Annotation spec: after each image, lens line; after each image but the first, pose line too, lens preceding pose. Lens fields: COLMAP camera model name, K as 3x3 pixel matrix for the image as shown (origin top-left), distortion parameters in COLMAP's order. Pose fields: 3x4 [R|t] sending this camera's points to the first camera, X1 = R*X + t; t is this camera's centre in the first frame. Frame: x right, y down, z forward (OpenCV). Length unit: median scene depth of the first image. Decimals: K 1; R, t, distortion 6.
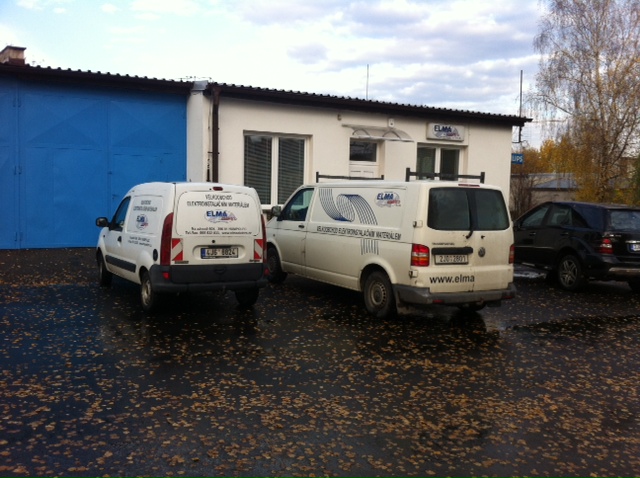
lens RADIAL K [[599.2, 0, 320.0], [0, 599.2, 239.0], [0, 0, 1]] dist [0.050349, -0.203820]
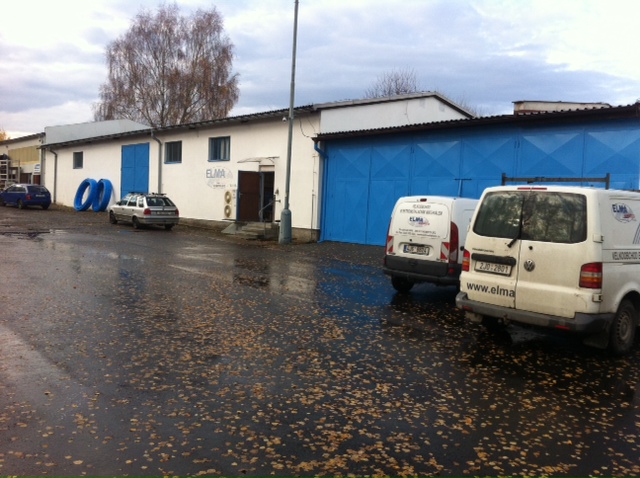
lens RADIAL K [[599.2, 0, 320.0], [0, 599.2, 239.0], [0, 0, 1]] dist [0.050349, -0.203820]
pose [[0.223024, 0.037611, -0.974087, 1.045016], [-0.115030, 0.993289, 0.012016, 0.008442], [0.968002, 0.109369, 0.225853, 0.518750]]
